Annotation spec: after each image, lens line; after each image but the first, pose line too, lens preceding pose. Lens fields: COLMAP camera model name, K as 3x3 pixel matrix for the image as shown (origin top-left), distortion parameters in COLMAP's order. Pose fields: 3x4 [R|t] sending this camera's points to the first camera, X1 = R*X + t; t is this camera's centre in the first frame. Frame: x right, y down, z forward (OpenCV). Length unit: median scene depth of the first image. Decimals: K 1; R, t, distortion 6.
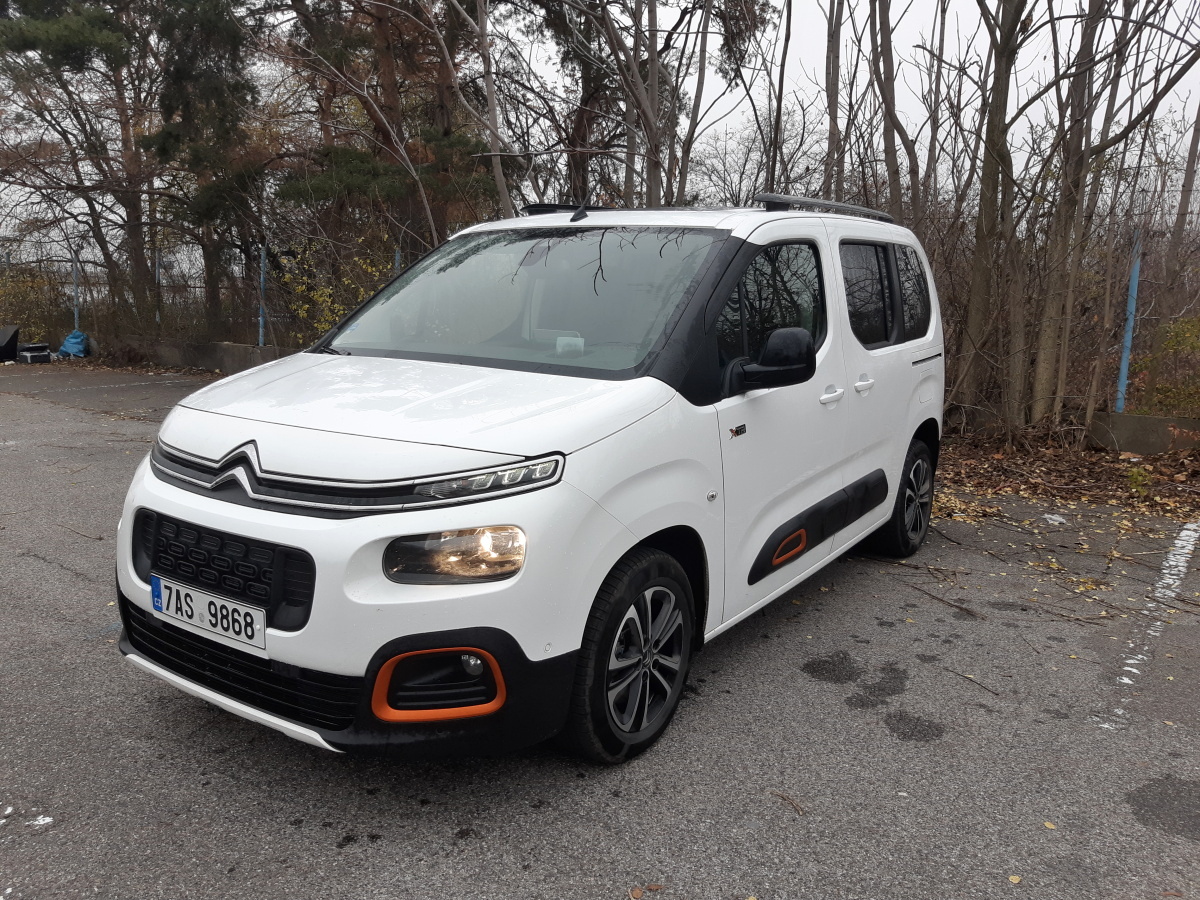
lens RADIAL K [[934.9, 0, 604.3], [0, 934.9, 452.4], [0, 0, 1]] dist [0.040927, -0.095224]
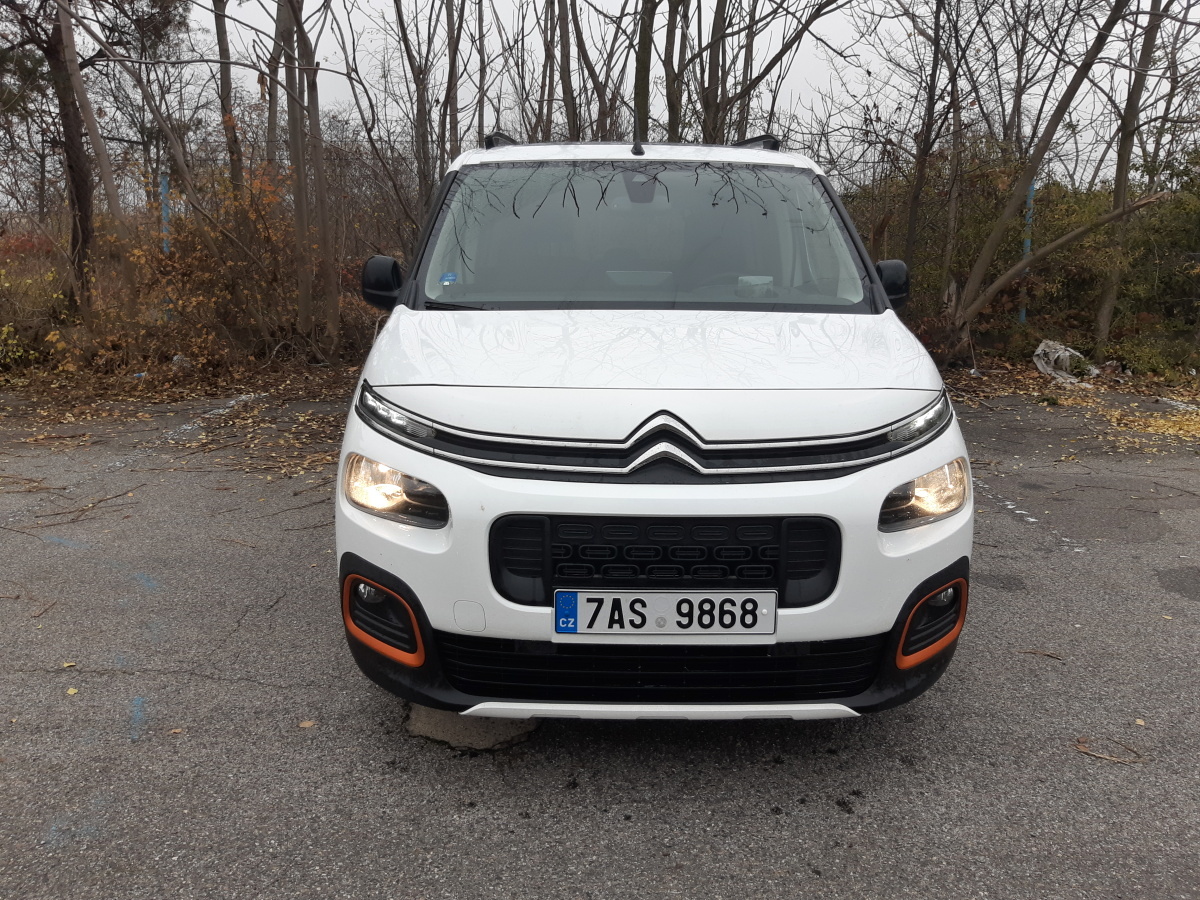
lens RADIAL K [[934.9, 0, 608.2], [0, 934.9, 443.9], [0, 0, 1]] dist [0.040927, -0.095224]
pose [[0.818821, -0.139087, 0.556944, -0.922706], [0.105984, 0.990153, 0.091455, -0.067641], [-0.564180, -0.015858, 0.825499, 0.329499]]
